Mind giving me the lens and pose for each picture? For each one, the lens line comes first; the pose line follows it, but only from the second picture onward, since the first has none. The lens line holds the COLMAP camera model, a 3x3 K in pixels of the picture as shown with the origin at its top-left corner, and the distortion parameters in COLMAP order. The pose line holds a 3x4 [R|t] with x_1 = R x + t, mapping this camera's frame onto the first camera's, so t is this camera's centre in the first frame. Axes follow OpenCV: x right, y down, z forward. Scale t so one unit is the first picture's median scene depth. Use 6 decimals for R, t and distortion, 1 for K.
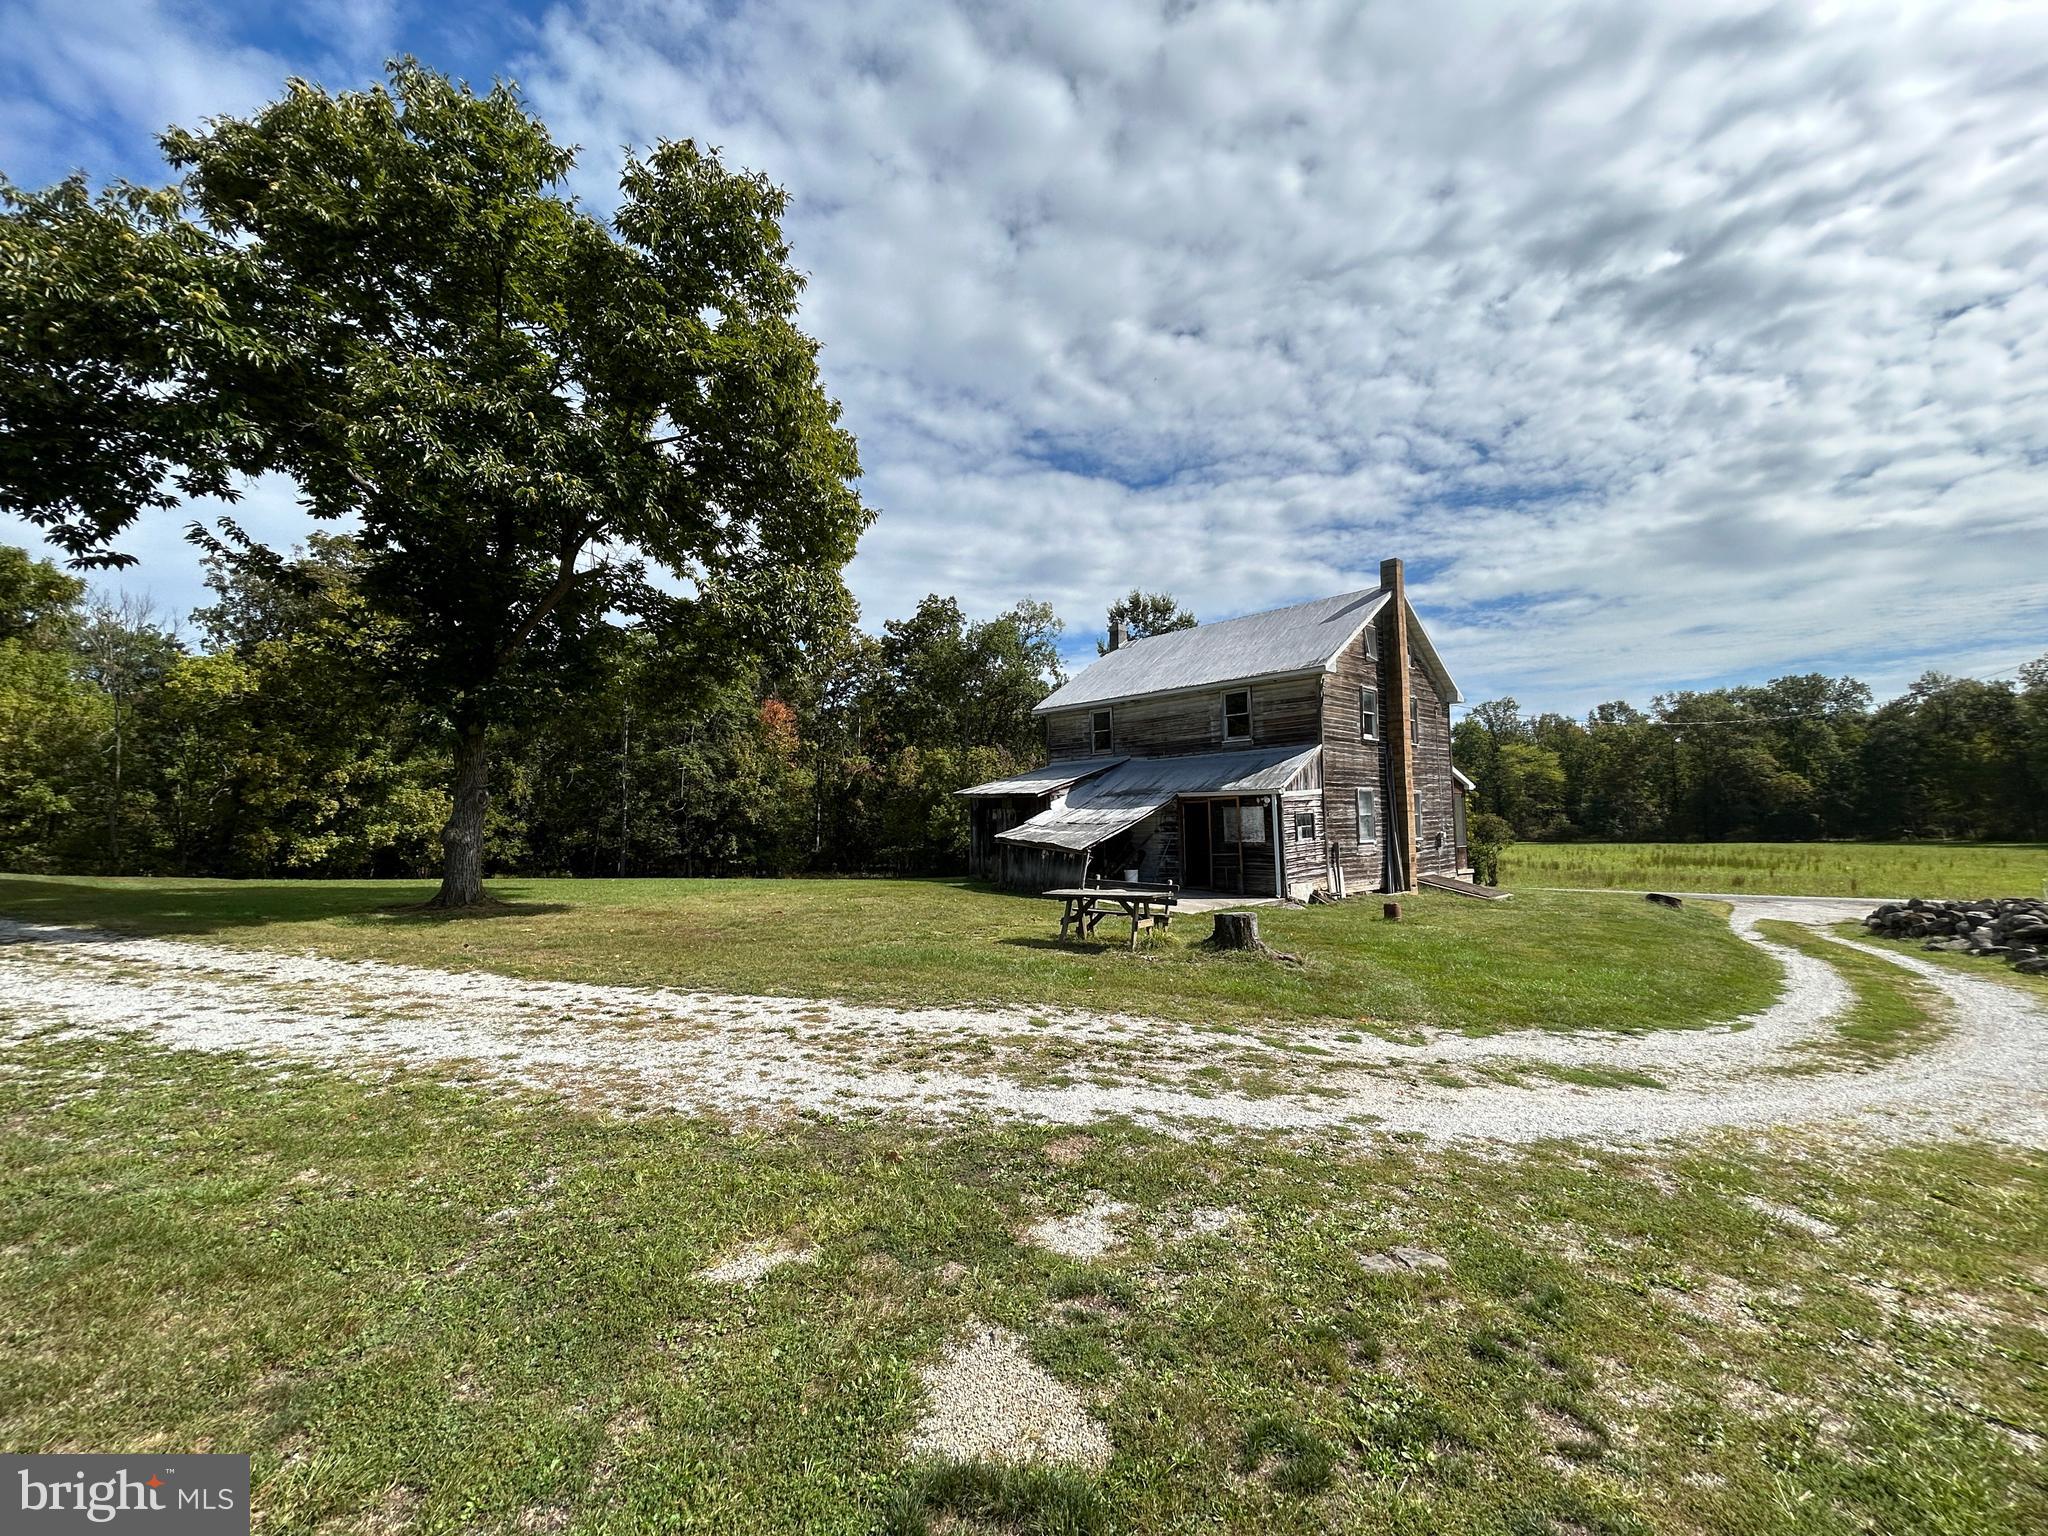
lens RADIAL K [[820.4, 0, 1018.2], [0, 820.4, 768.3], [0, 0, 1]] dist [0.000052, 0.000472]
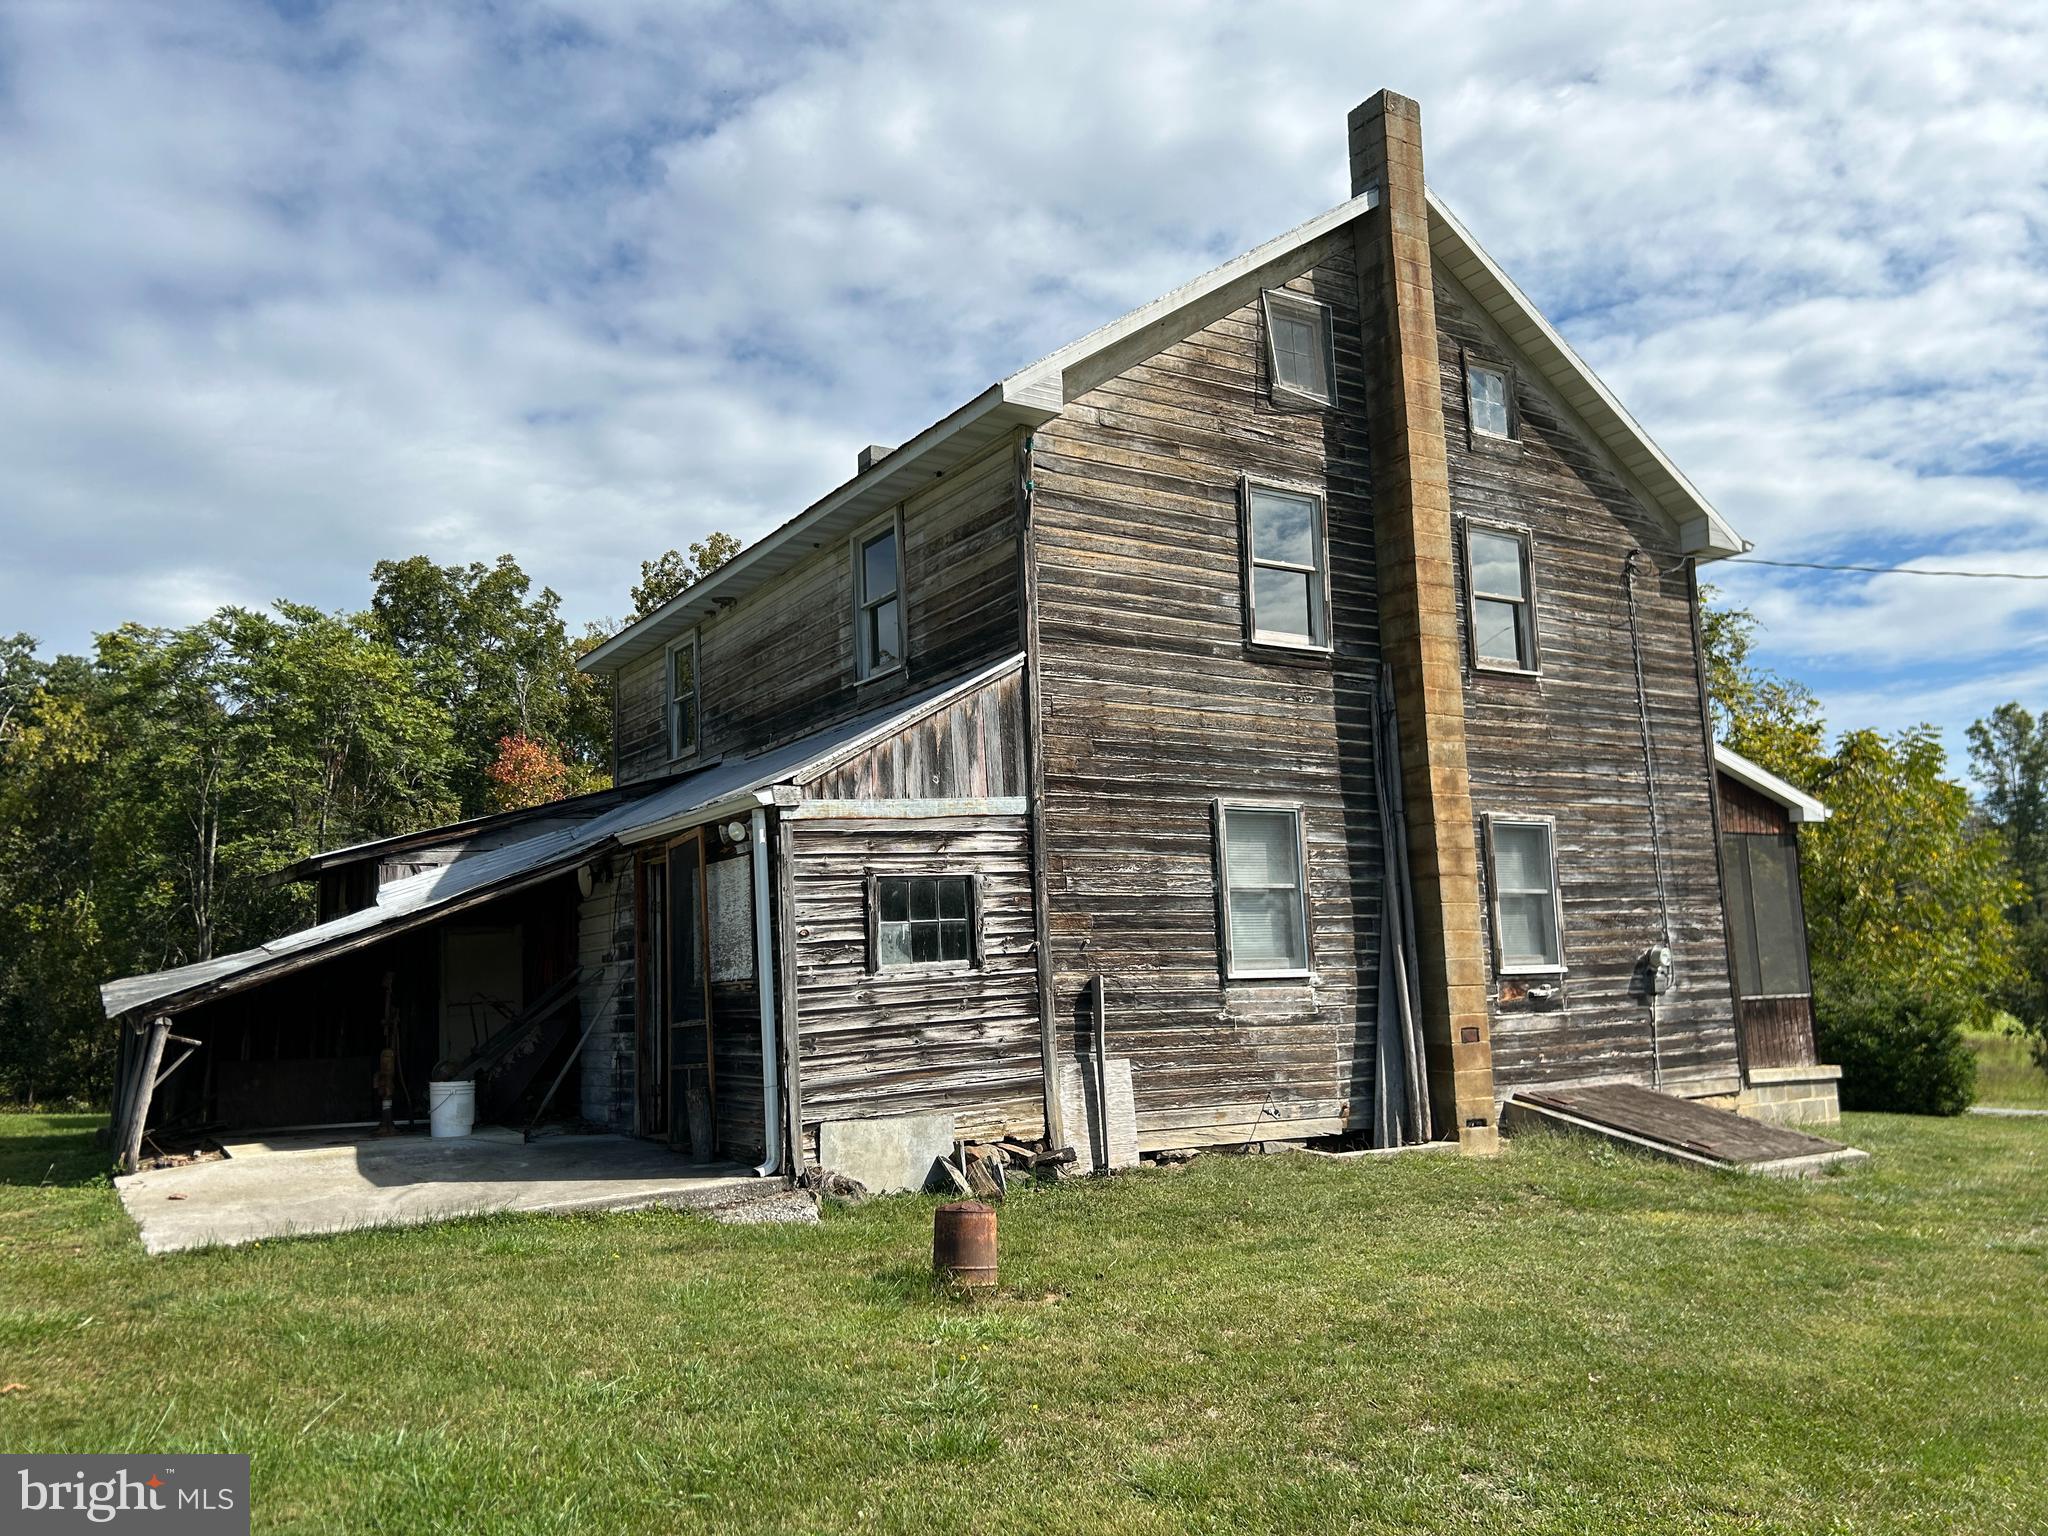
lens RADIAL K [[1511.4, 0, 1014.6], [0, 1511.4, 768.1], [0, 0, 1]] dist [0.044593, -0.051954]
pose [[0.983272, -0.043370, -0.176903, 0.427098], [0.029564, 0.996361, -0.079948, 0.054036], [0.179727, 0.073381, 0.980976, 0.420805]]
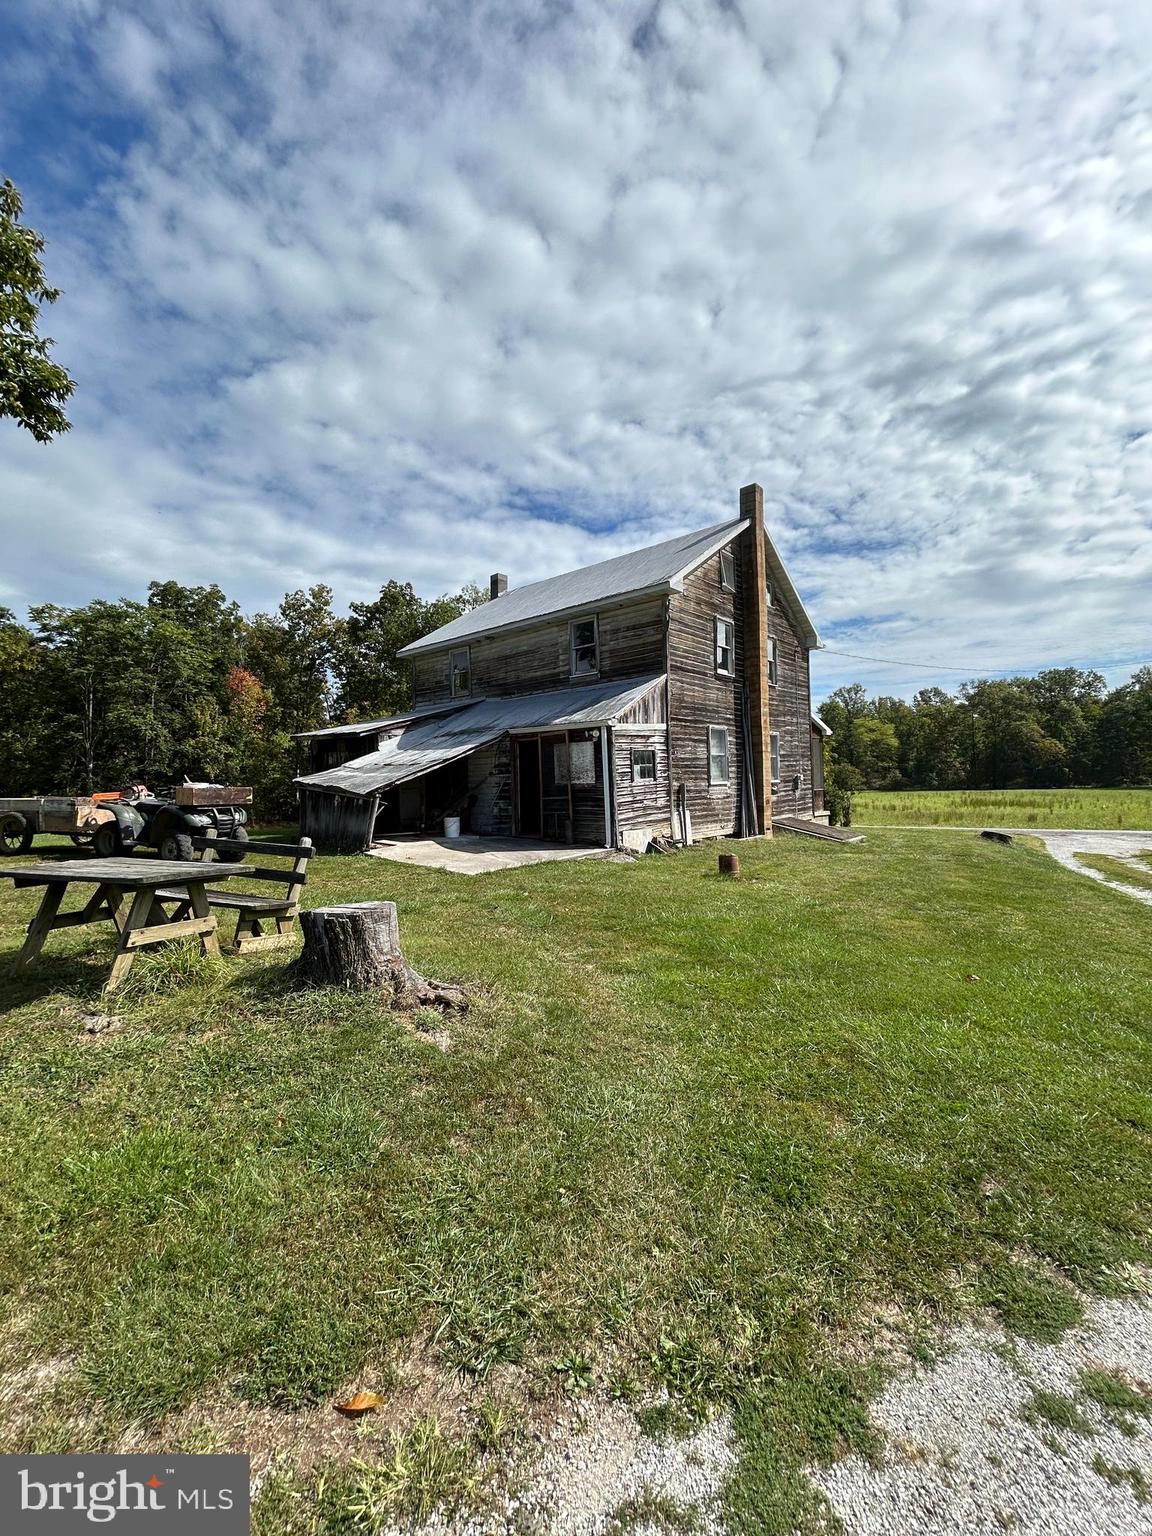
lens RADIAL K [[615.3, 0, 576.0], [0, 615.3, 768.0], [0, 0, 1]] dist [0.000052, 0.000472]
pose [[0.994070, -0.005889, 0.108582, 0.184434], [0.000968, 0.998972, 0.045315, 0.039387], [-0.108737, -0.044941, 0.993054, 0.318626]]
